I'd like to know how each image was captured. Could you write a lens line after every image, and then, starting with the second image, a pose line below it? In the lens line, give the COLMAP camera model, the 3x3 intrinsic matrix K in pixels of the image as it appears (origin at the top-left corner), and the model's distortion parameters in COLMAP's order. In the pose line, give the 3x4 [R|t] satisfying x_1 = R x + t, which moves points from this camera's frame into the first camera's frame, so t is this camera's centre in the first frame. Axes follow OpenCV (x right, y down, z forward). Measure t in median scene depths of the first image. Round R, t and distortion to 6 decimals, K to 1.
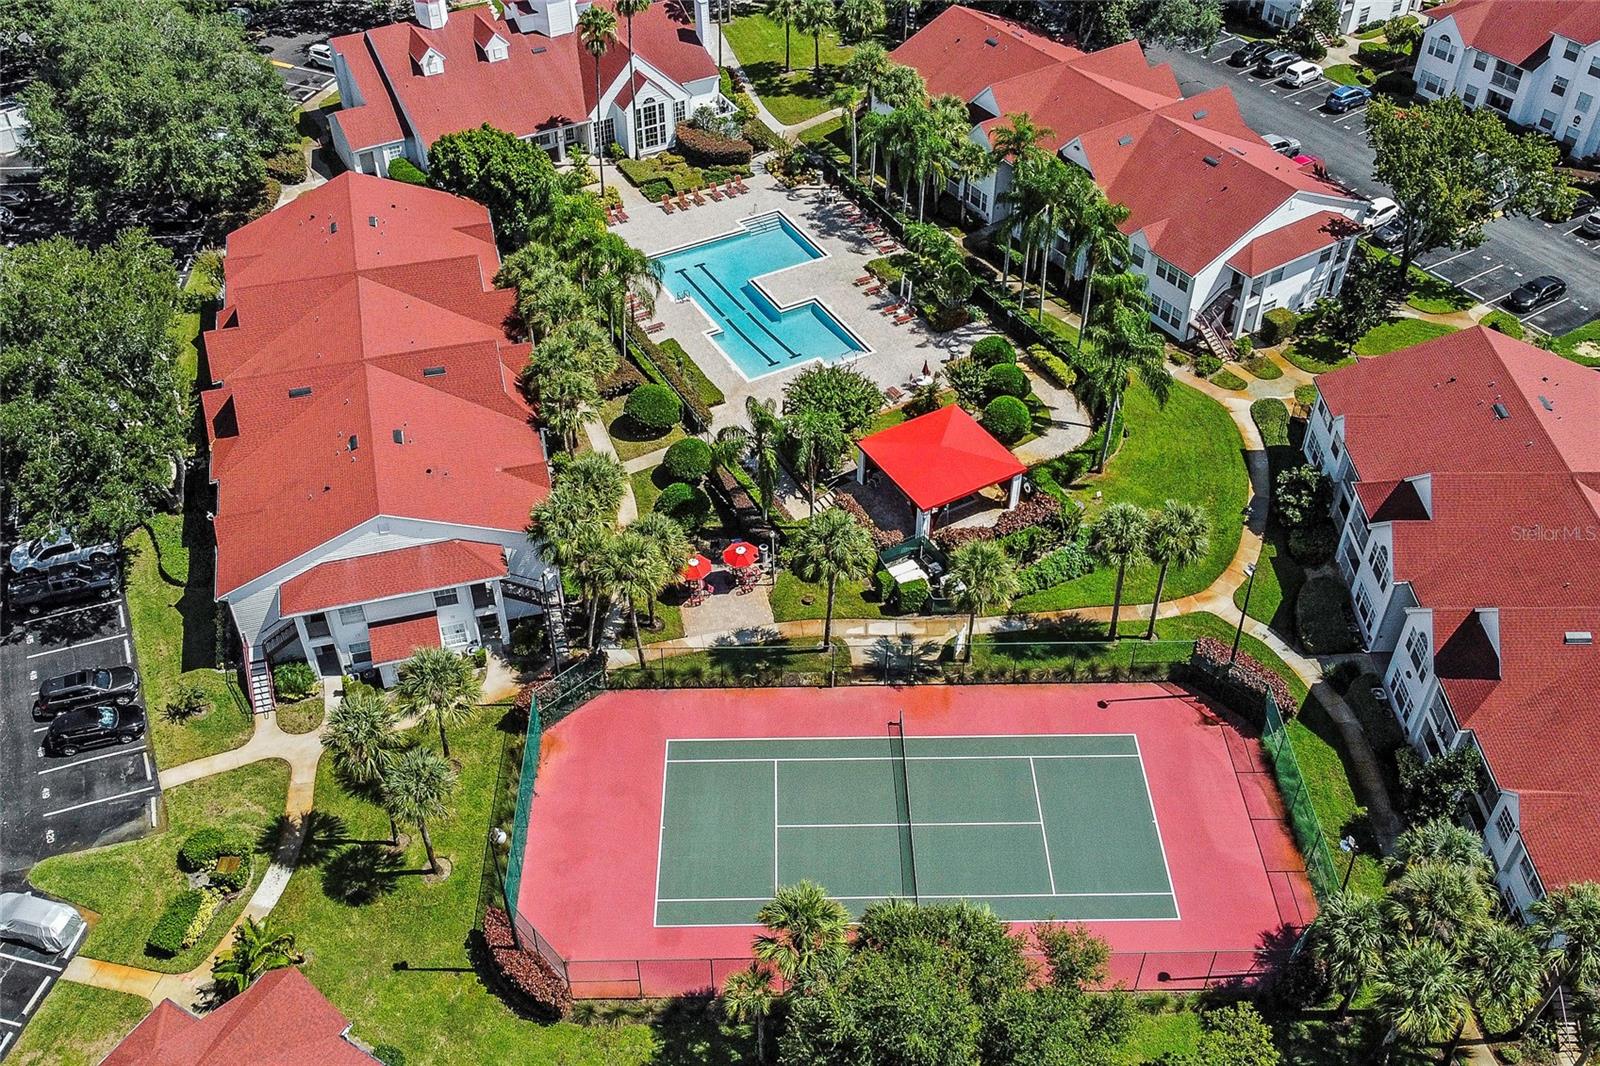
lens RADIAL K [[1469.1, 0, 800.0], [0, 1469.1, 533.0], [0, 0, 1]] dist [-0.003292, -0.015922]
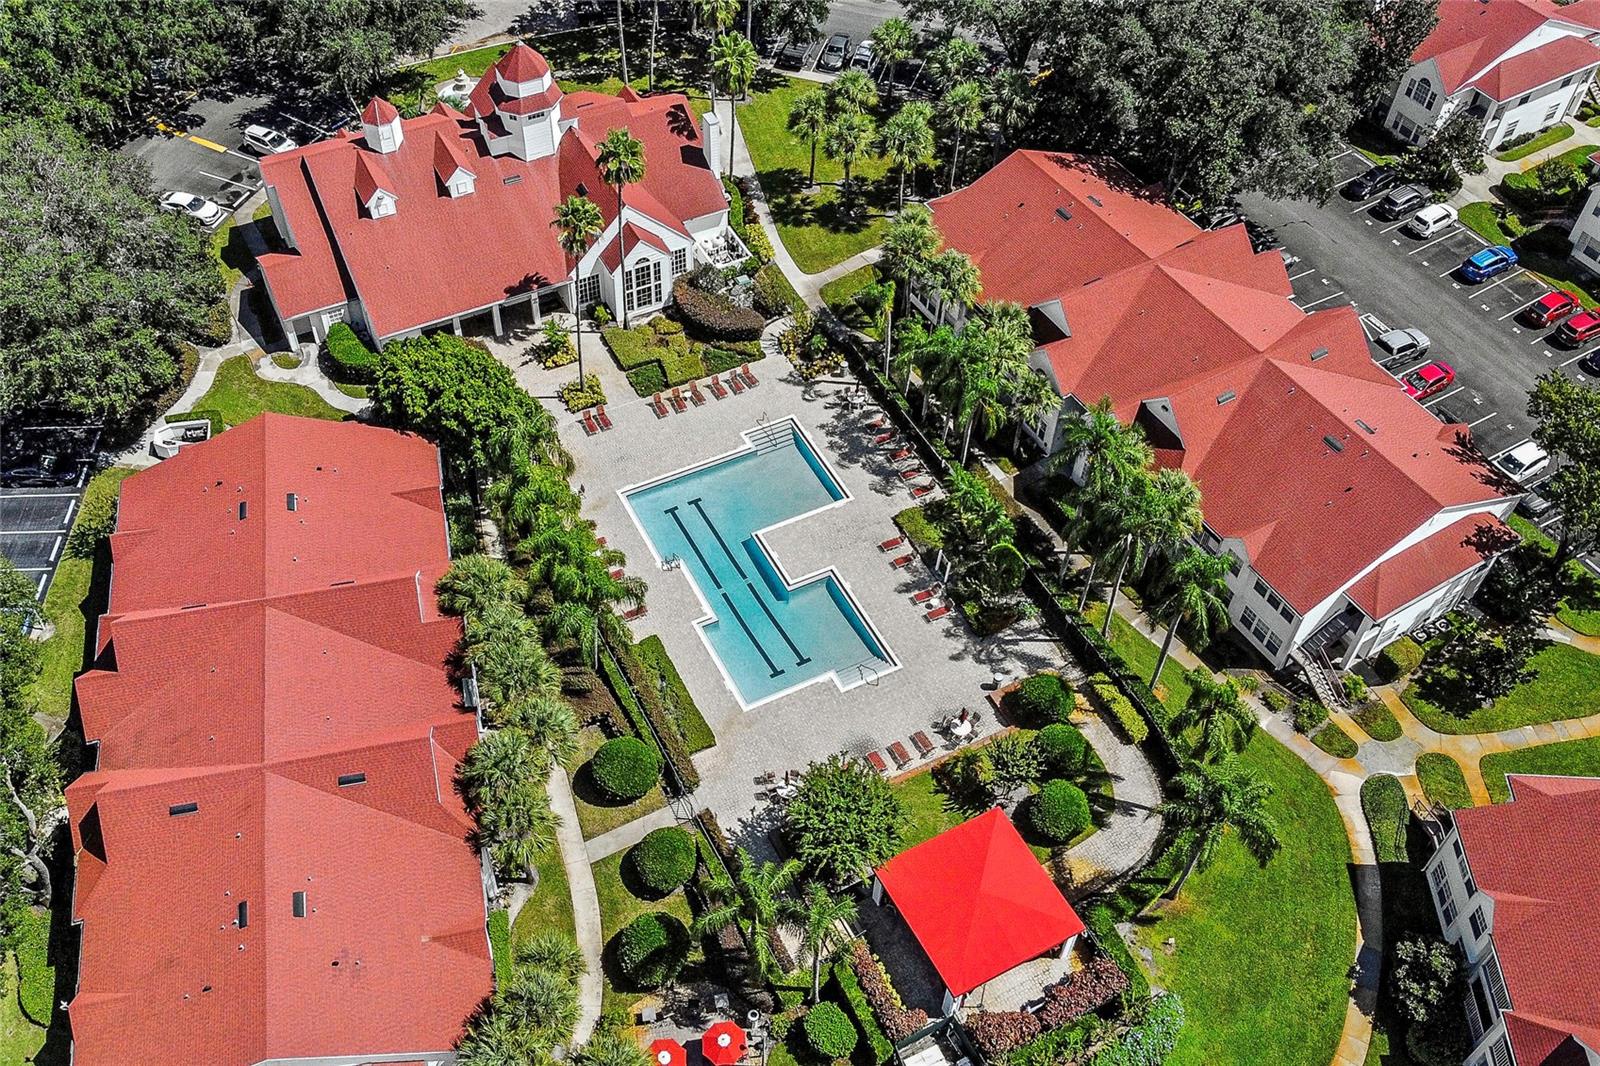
lens RADIAL K [[1461.4, 0, 758.8], [0, 1461.4, 522.9], [0, 0, 1]] dist [-0.008353, -0.004639]
pose [[0.998597, 0.048325, -0.021650, -0.017212], [-0.045157, 0.990683, 0.128487, -0.358495], [0.027658, -0.127329, 0.991475, 0.234843]]
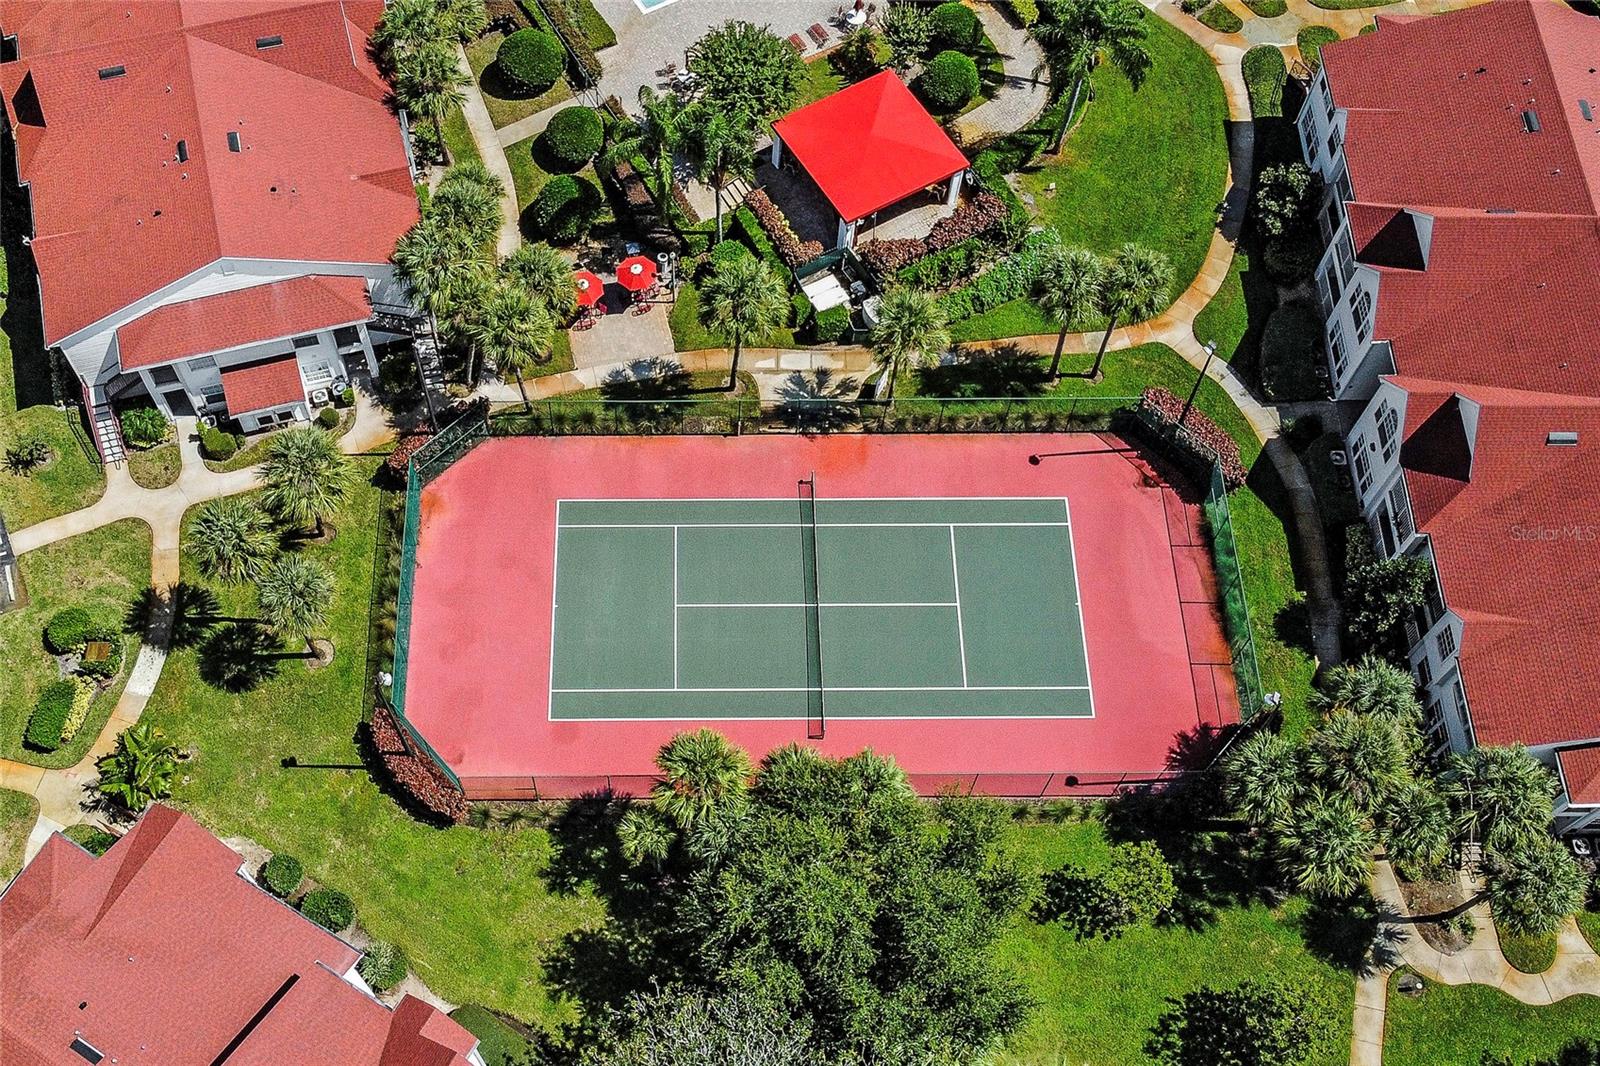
lens RADIAL K [[1661.1, 0, 709.9], [0, 1661.1, 524.6], [0, 0, 1]] dist [0.002813, -0.029574]
pose [[0.999951, 0.009195, 0.003733, 0.001018], [-0.009920, 0.936378, 0.350853, -0.186262], [-0.000270, -0.350873, 0.936423, 0.018349]]
